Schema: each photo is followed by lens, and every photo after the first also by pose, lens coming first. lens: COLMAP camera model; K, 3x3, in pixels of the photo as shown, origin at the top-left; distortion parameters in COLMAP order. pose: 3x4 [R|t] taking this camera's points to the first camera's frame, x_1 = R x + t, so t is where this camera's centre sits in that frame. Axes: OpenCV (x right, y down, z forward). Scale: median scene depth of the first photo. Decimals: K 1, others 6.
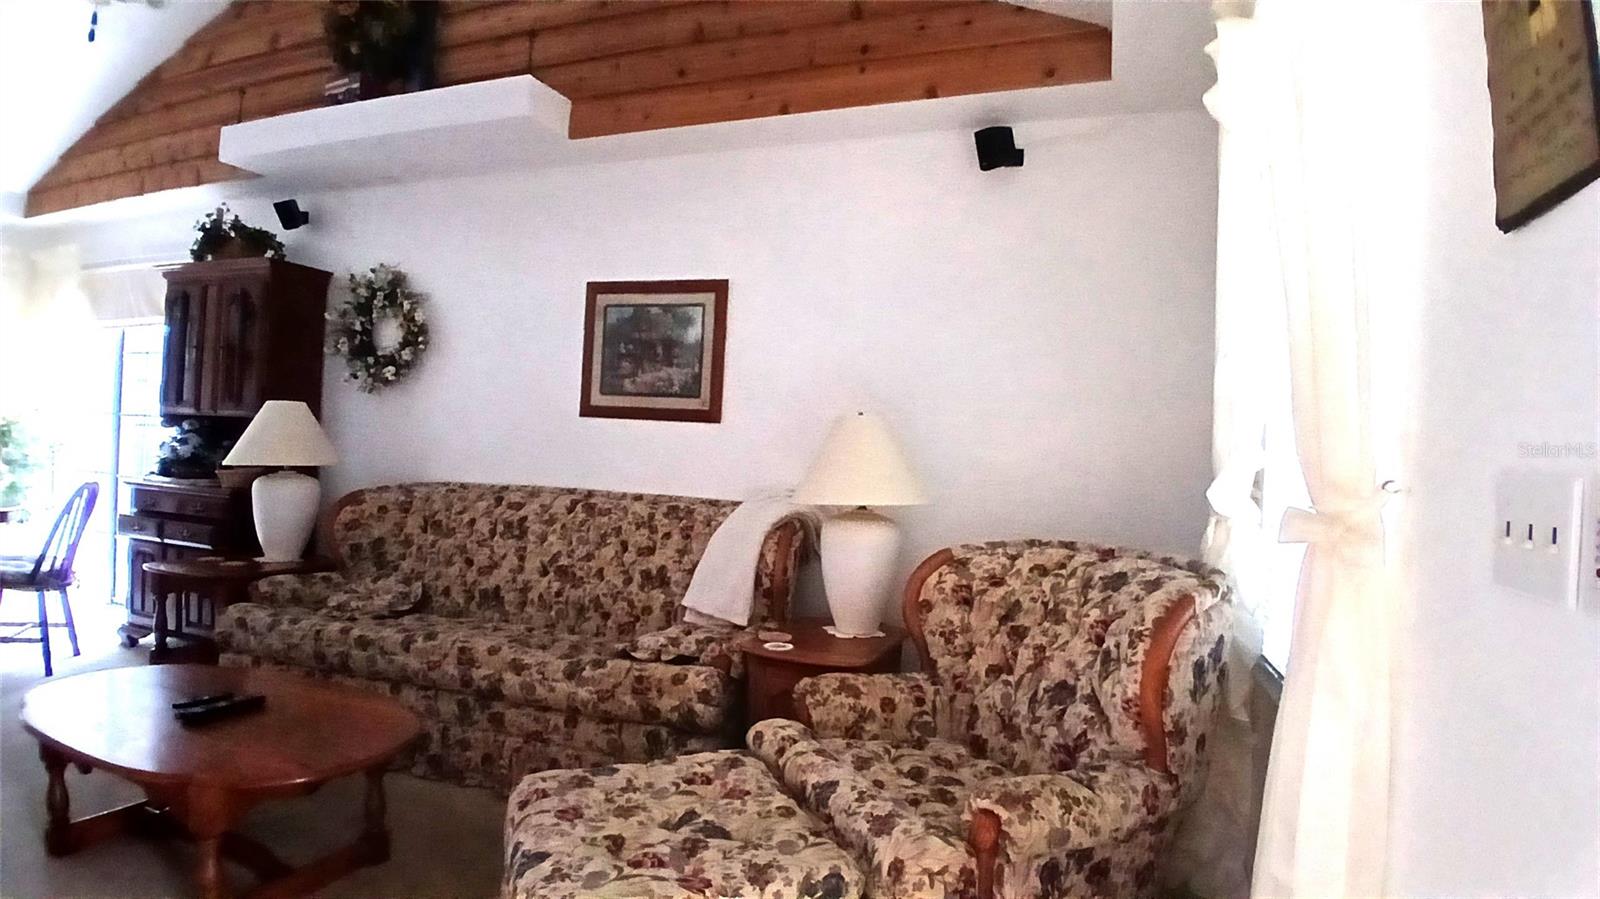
lens RADIAL K [[823.9, 0, 797.9], [0, 823.9, 441.5], [0, 0, 1]] dist [-0.000197, -0.017605]
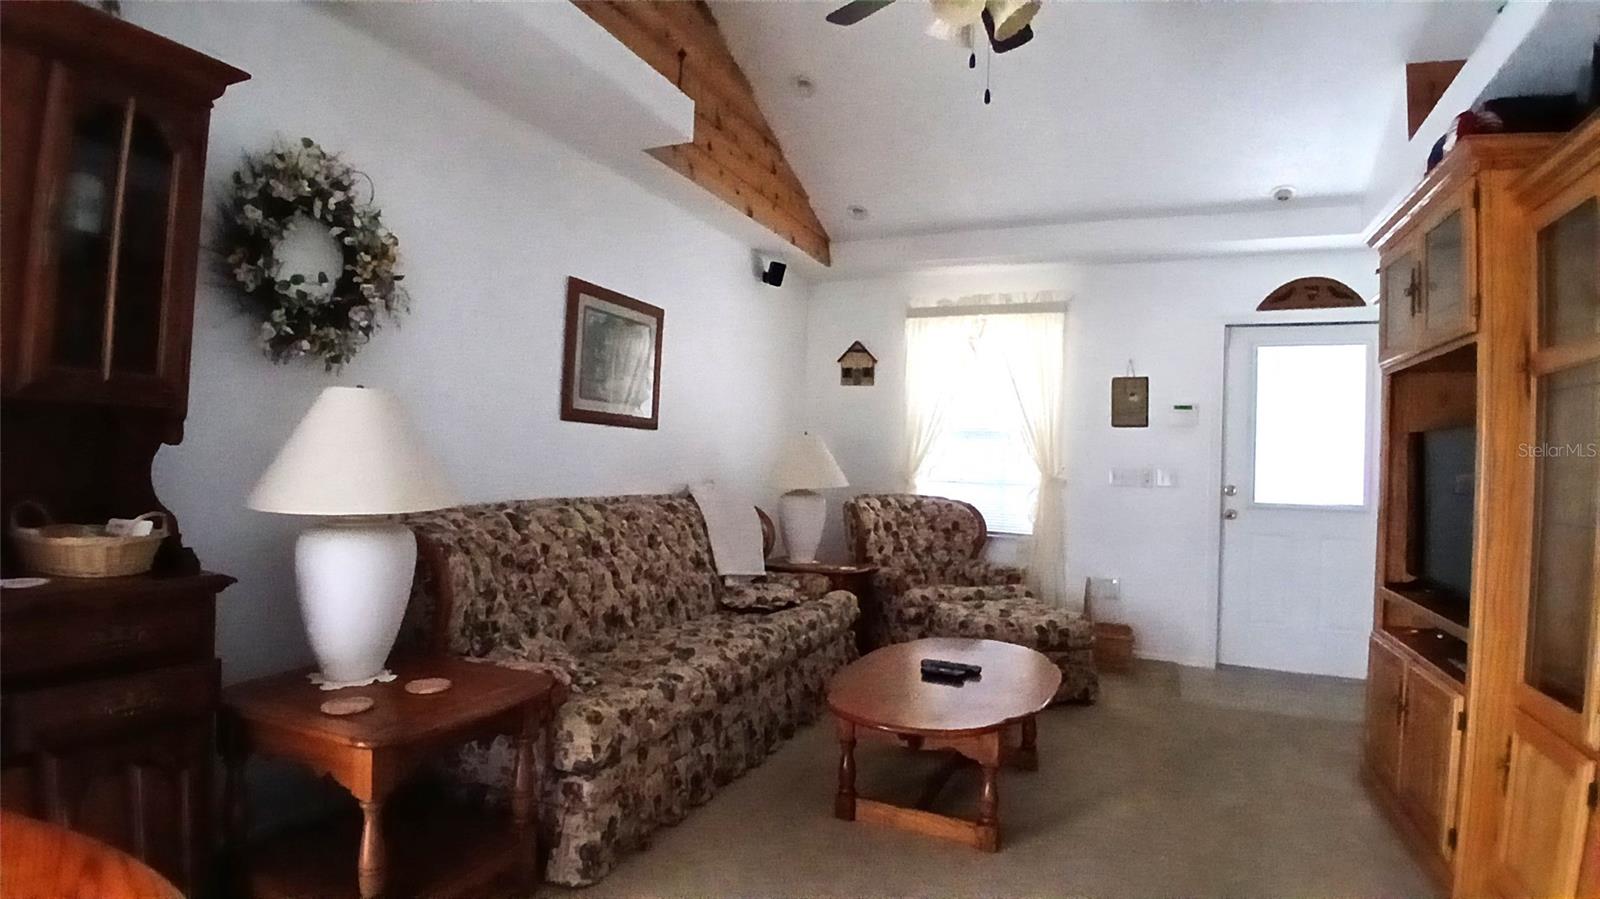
lens RADIAL K [[823.9, 0, 804.2], [0, 823.9, 449.4], [0, 0, 1]] dist [-0.000197, -0.017605]
pose [[0.040959, -0.031729, 0.998657, -1.195517], [-0.040905, 0.998604, 0.033405, -0.040371], [-0.998323, -0.042218, 0.039604, 0.699653]]
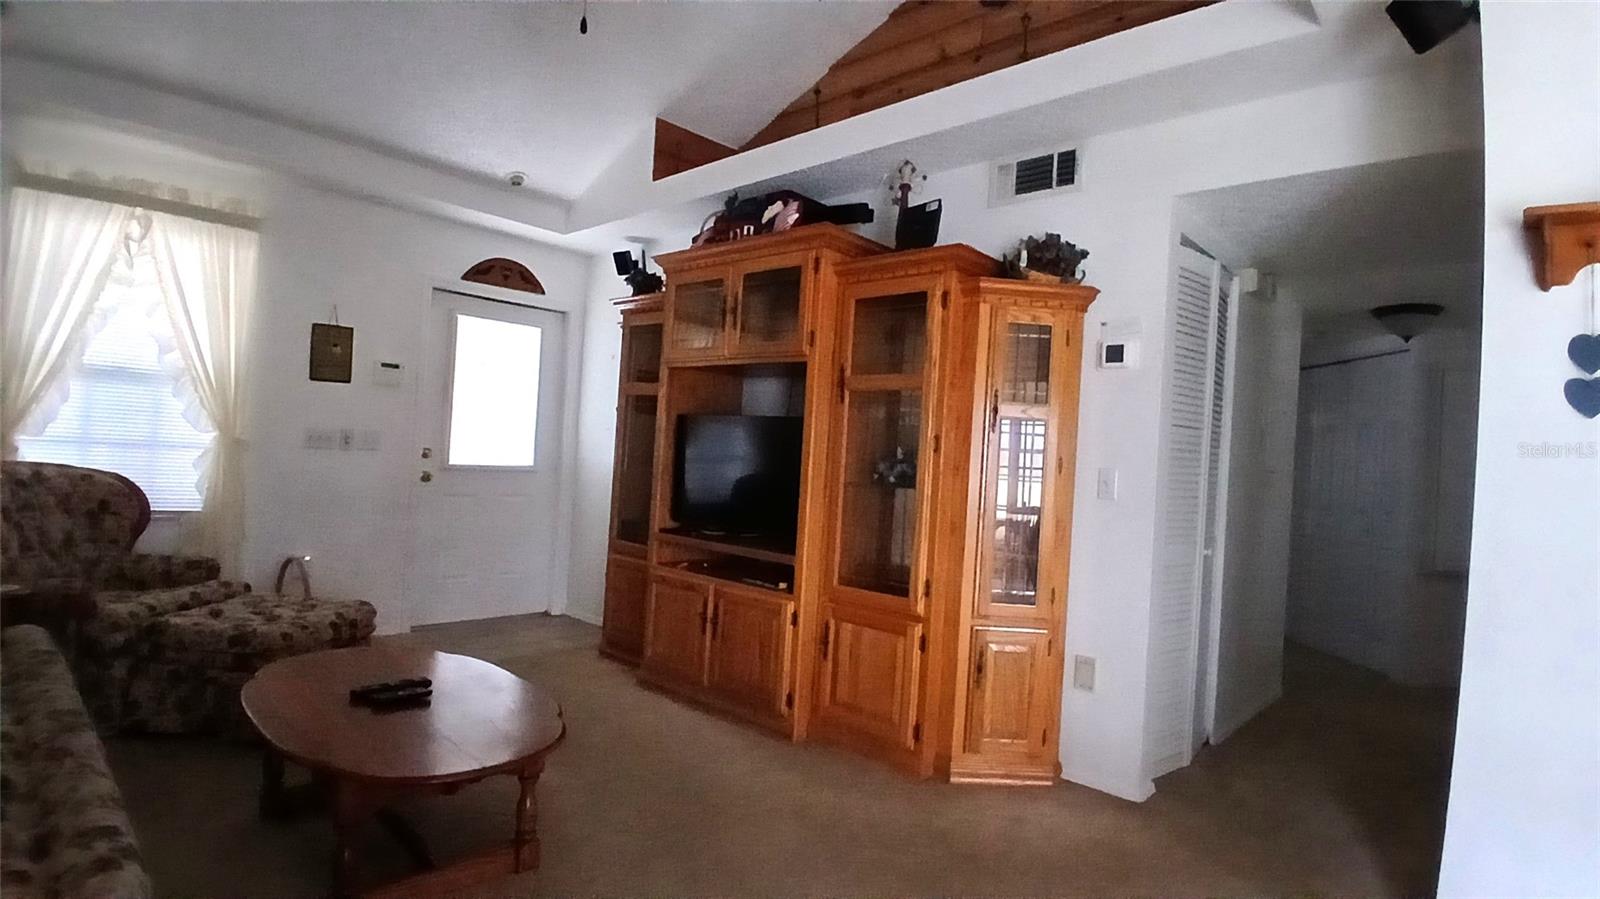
lens RADIAL K [[823.9, 0, 802.8], [0, 823.9, 452.4], [0, 0, 1]] dist [-0.000197, -0.017605]
pose [[-0.917336, -0.092497, 0.387220, -0.910380], [-0.100221, 0.994965, 0.000246, -0.020180], [-0.385293, -0.038582, -0.921987, 1.064758]]
